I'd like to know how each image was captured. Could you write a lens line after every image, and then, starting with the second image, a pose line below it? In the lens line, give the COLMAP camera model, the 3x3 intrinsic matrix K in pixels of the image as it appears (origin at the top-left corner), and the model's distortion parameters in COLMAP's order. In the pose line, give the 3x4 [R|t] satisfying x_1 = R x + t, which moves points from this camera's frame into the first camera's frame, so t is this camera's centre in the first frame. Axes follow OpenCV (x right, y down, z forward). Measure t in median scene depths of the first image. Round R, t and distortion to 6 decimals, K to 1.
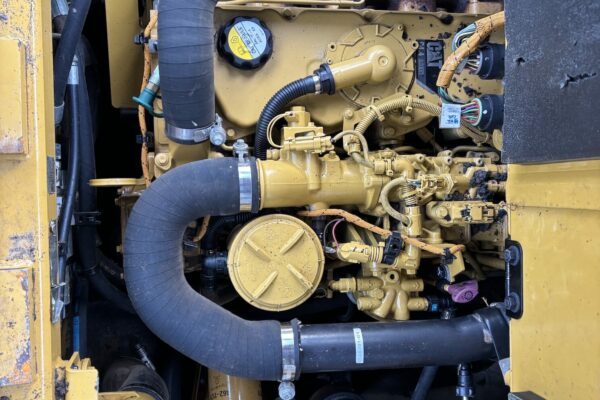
lens RADIAL K [[599.7, 0, 297.5], [0, 599.7, 191.4], [0, 0, 1]] dist [0.224443, -0.820132]
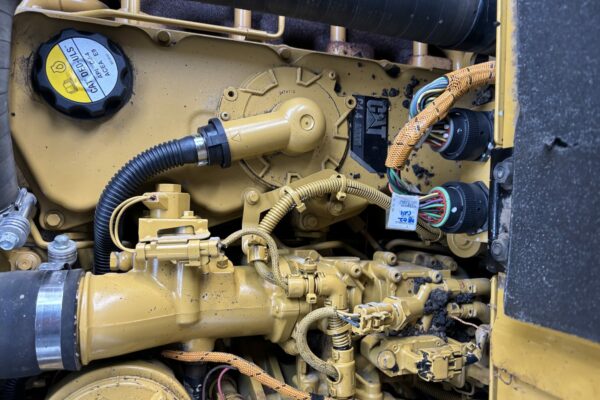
lens RADIAL K [[457.4, 0, 300.0], [0, 457.4, 200.0], [0, 0, 1]] dist [0.026854, -0.001059]
pose [[0.985930, 0.045957, 0.160717, 0.058589], [-0.042350, 0.998770, -0.025799, -0.118369], [-0.161705, 0.018630, 0.986663, 0.517747]]
